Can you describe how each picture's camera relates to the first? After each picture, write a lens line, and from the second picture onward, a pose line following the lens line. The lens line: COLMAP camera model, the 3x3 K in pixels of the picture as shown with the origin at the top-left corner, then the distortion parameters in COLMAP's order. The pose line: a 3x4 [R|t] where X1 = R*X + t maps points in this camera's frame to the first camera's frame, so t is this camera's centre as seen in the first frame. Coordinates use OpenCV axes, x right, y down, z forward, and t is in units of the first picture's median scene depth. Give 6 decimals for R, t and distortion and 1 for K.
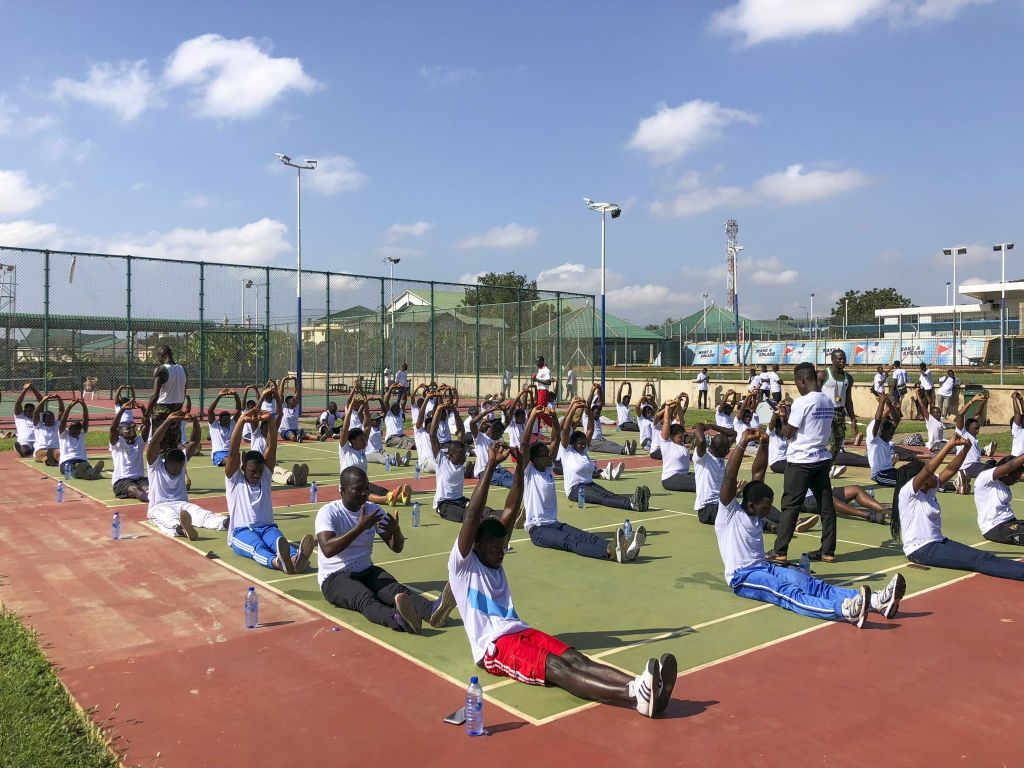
lens RADIAL K [[843.4, 0, 508.2], [0, 843.4, 367.1], [0, 0, 1]] dist [0.007714, 0.004289]
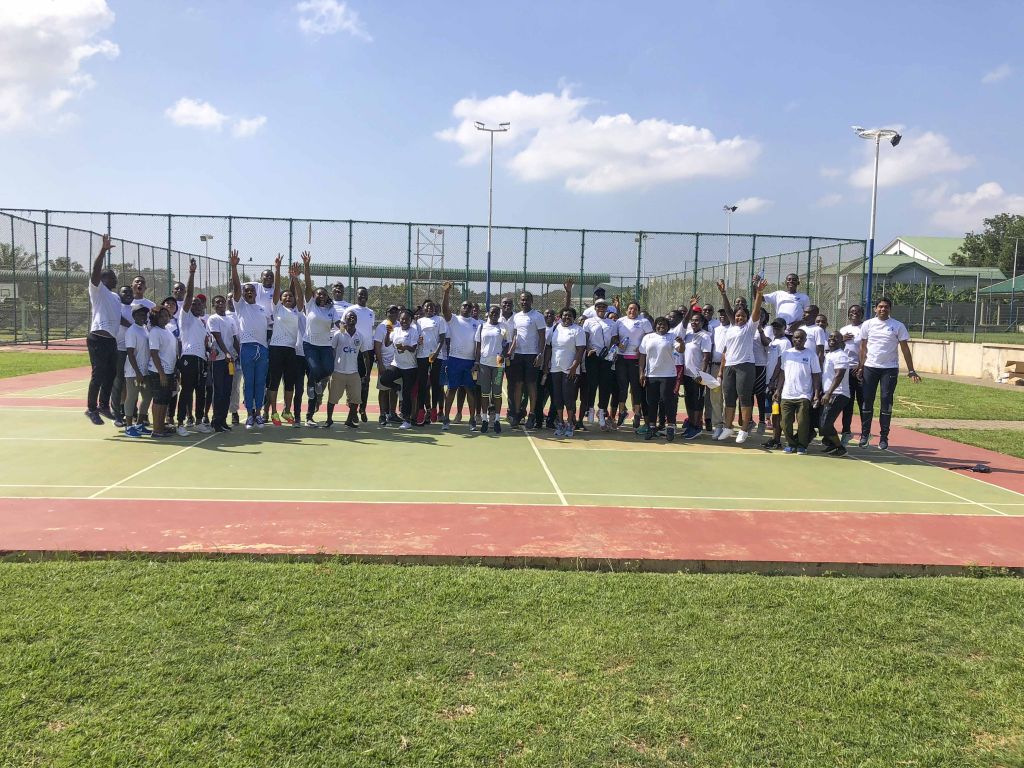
lens RADIAL K [[844.5, 0, 505.5], [0, 844.5, 366.8], [0, 0, 1]] dist [0.016264, 0.000685]
pose [[0.809069, 0.056728, -0.584970, 0.322791], [-0.024926, 0.997747, 0.062283, -0.001296], [0.587185, -0.035811, 0.808660, 0.090967]]
